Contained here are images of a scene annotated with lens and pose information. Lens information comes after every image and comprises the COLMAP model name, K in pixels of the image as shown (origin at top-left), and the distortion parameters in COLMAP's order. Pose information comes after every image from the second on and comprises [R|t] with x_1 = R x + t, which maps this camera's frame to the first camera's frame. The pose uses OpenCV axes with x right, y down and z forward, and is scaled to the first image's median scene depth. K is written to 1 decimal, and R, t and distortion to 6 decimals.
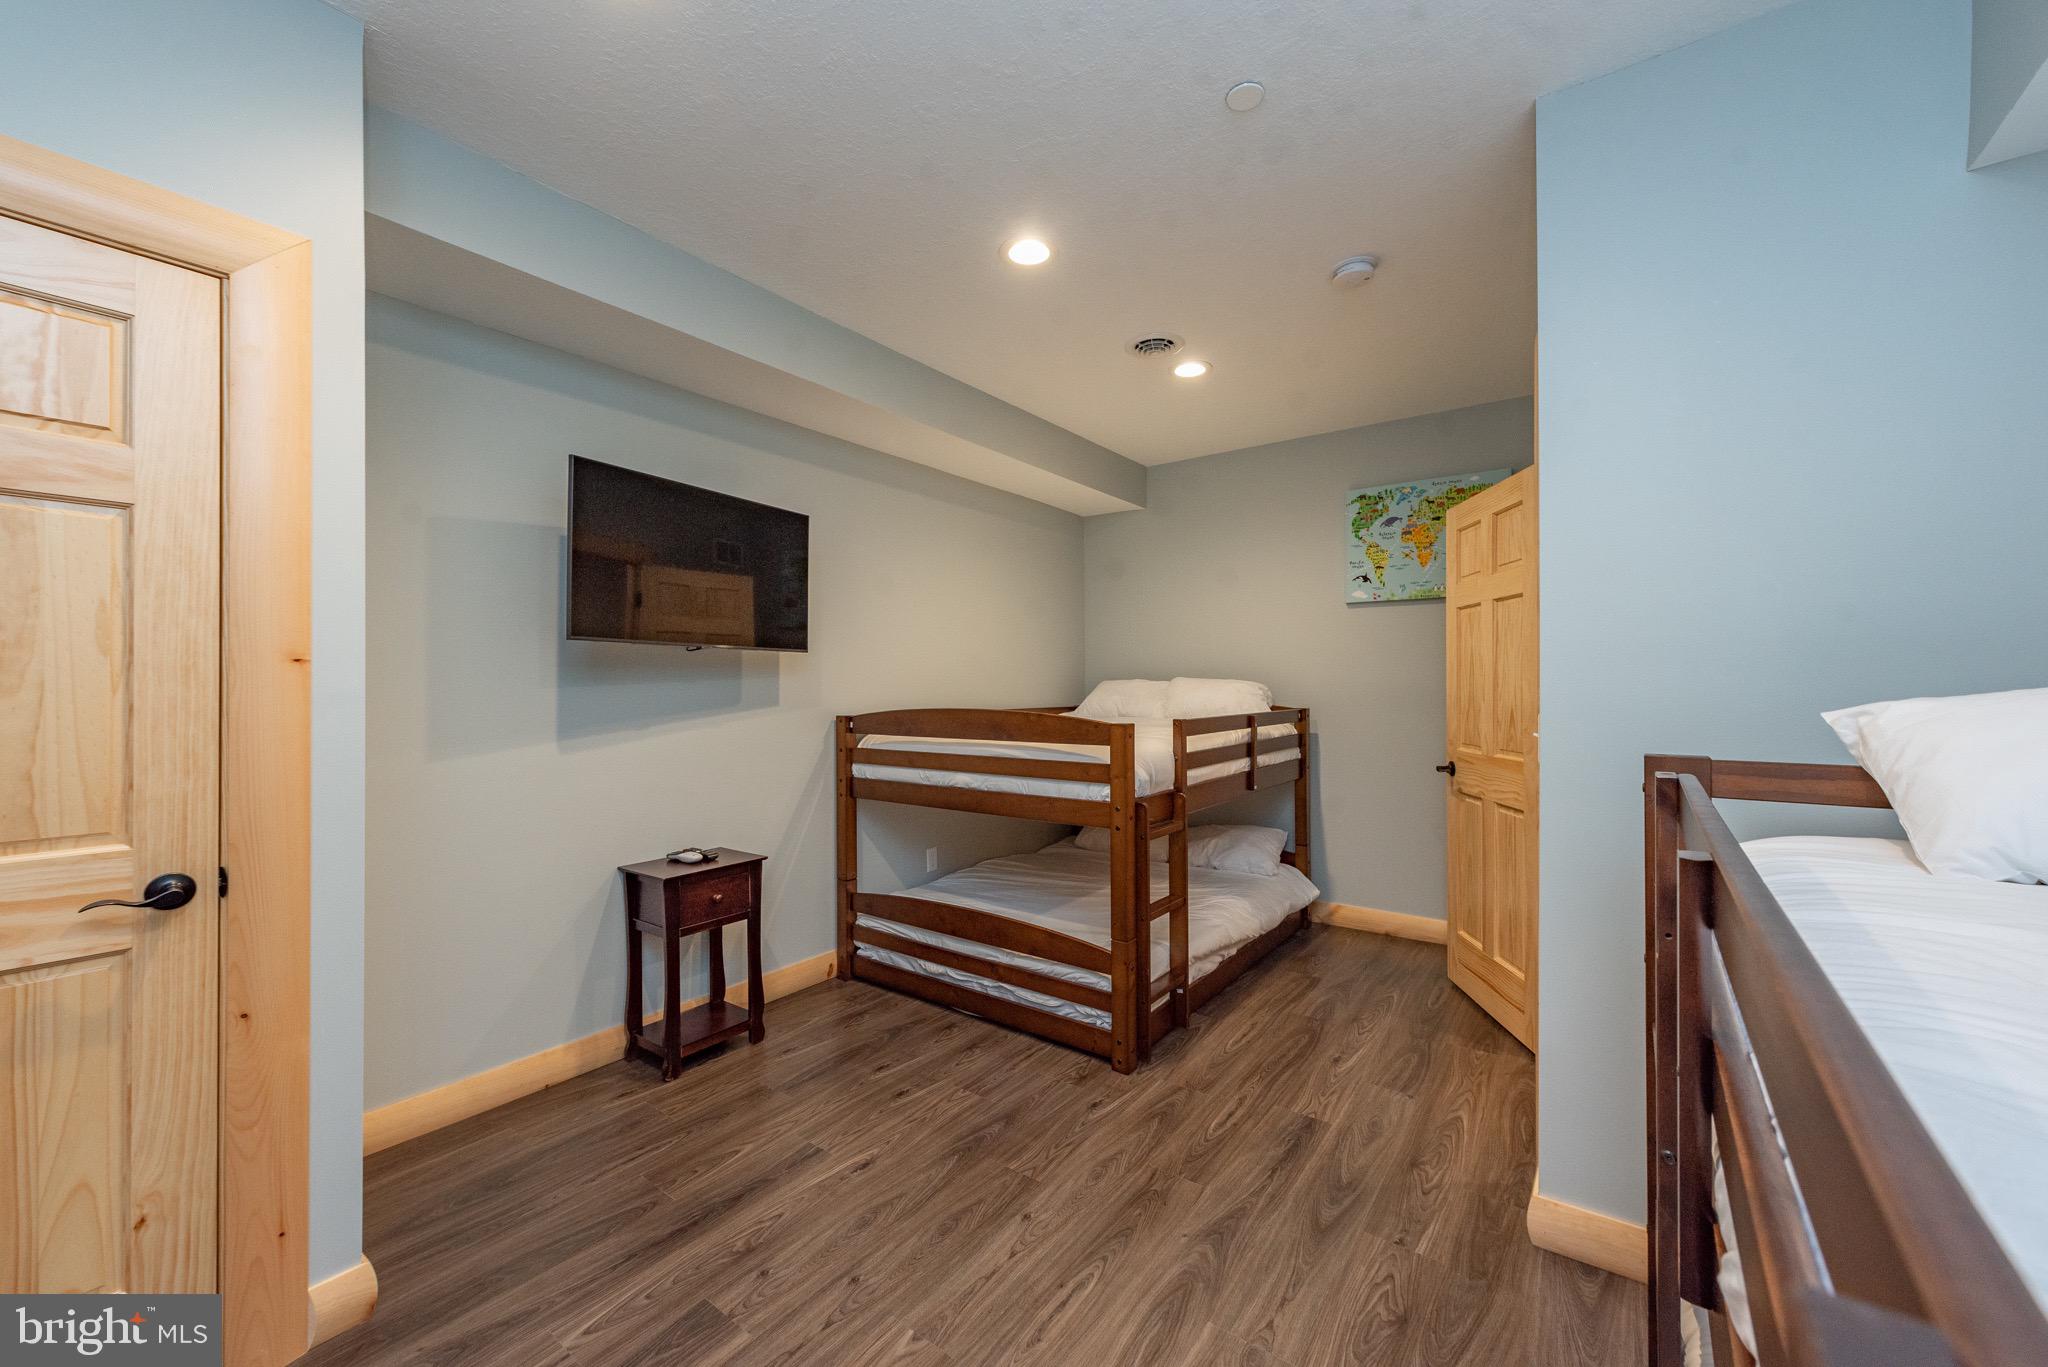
lens RADIAL K [[801.8, 0, 1024.2], [0, 801.8, 685.9], [0, 0, 1]] dist [0.005818, -0.000859]
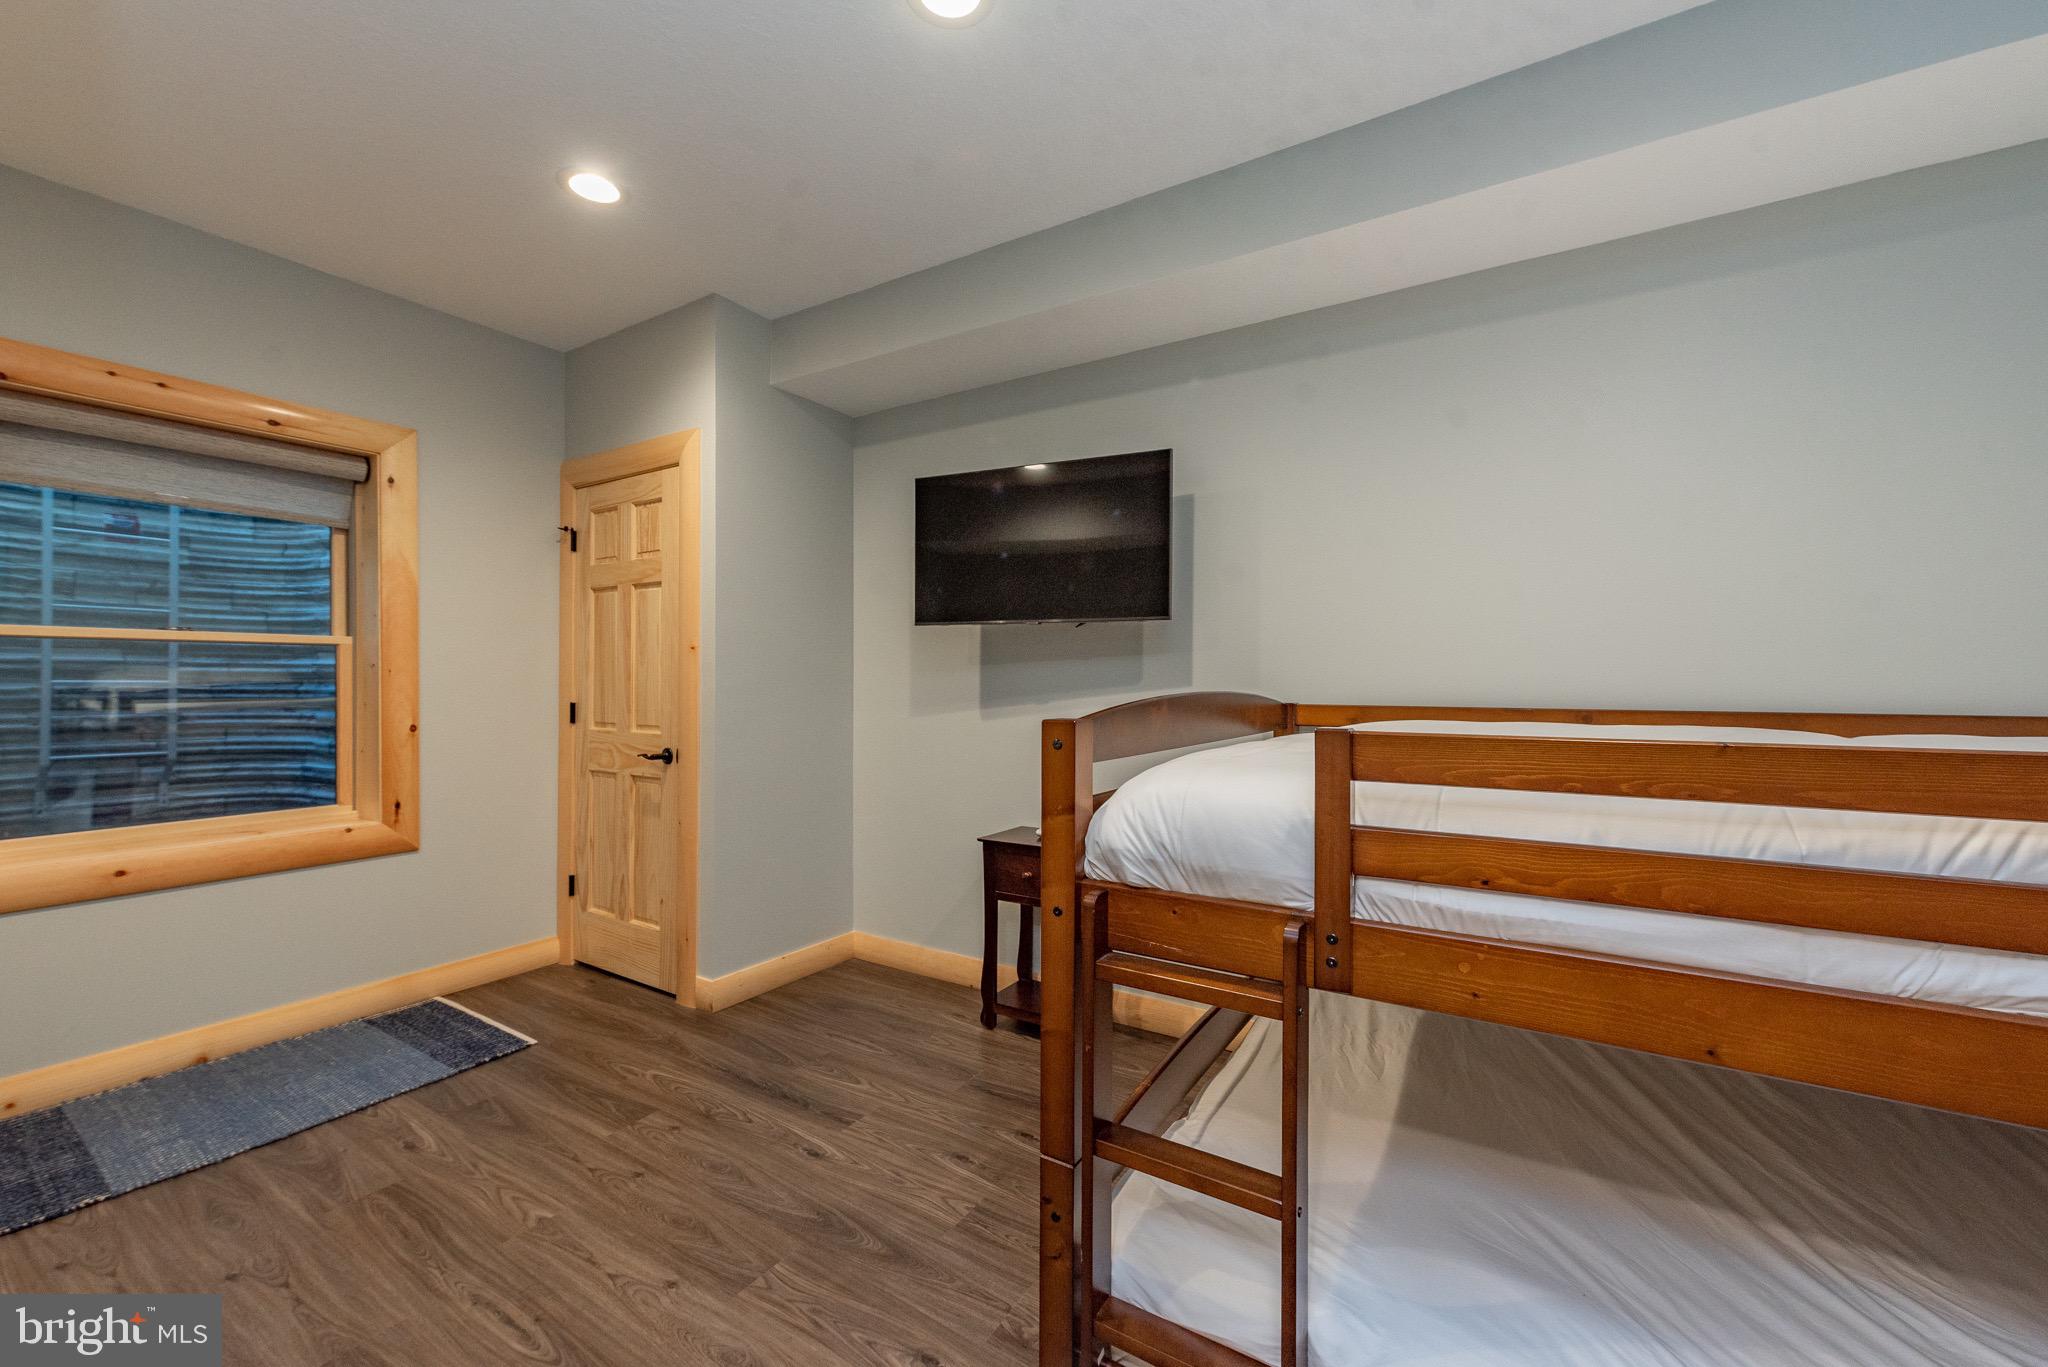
lens RADIAL K [[801.8, 0, 1006.6], [0, 801.8, 687.3], [0, 0, 1]] dist [0.005818, -0.000859]
pose [[0.071104, 0.012495, -0.997391, 0.531302], [-0.003966, 0.999917, 0.012244, 0.017214], [0.997461, 0.003085, 0.071148, 0.799310]]
